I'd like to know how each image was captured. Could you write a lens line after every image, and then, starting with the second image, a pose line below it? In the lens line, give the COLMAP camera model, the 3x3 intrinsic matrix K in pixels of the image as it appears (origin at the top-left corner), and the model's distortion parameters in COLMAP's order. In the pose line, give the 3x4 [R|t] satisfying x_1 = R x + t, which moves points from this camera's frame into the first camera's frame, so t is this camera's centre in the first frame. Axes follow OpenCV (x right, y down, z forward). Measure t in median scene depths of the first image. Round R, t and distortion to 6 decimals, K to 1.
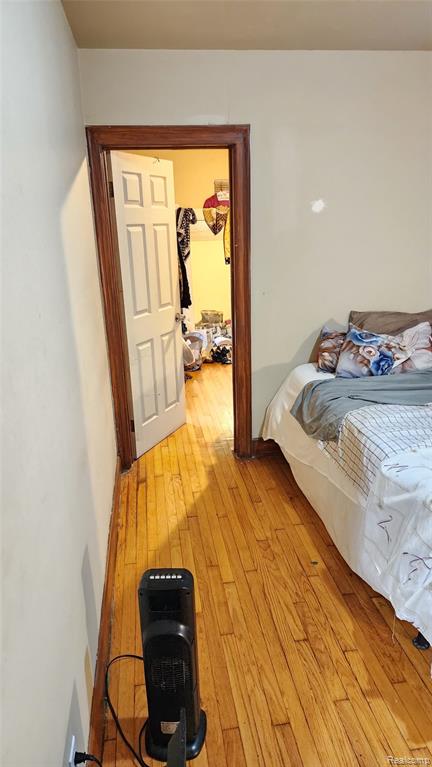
lens RADIAL K [[515.4, 0, 219.2], [0, 515.4, 379.5], [0, 0, 1]] dist [0.089561, -0.082662]
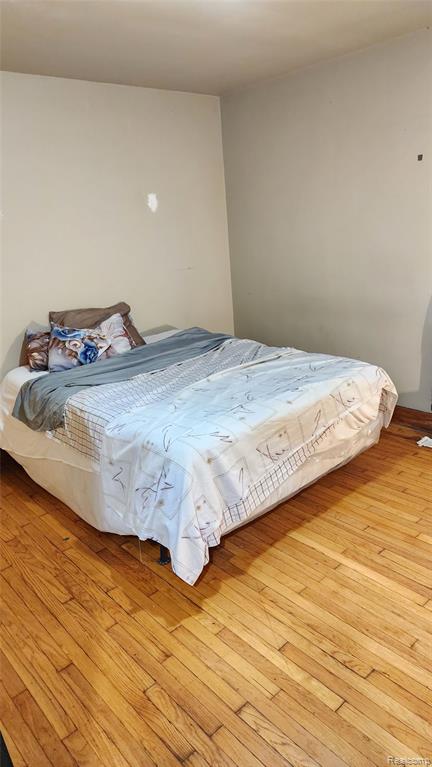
lens RADIAL K [[515.4, 0, 213.6], [0, 515.4, 381.4], [0, 0, 1]] dist [0.089561, -0.082662]
pose [[0.841742, -0.200105, 0.501426, -0.038243], [0.209940, 0.976996, 0.037466, 0.054856], [-0.497389, 0.073733, 0.864389, -0.116117]]
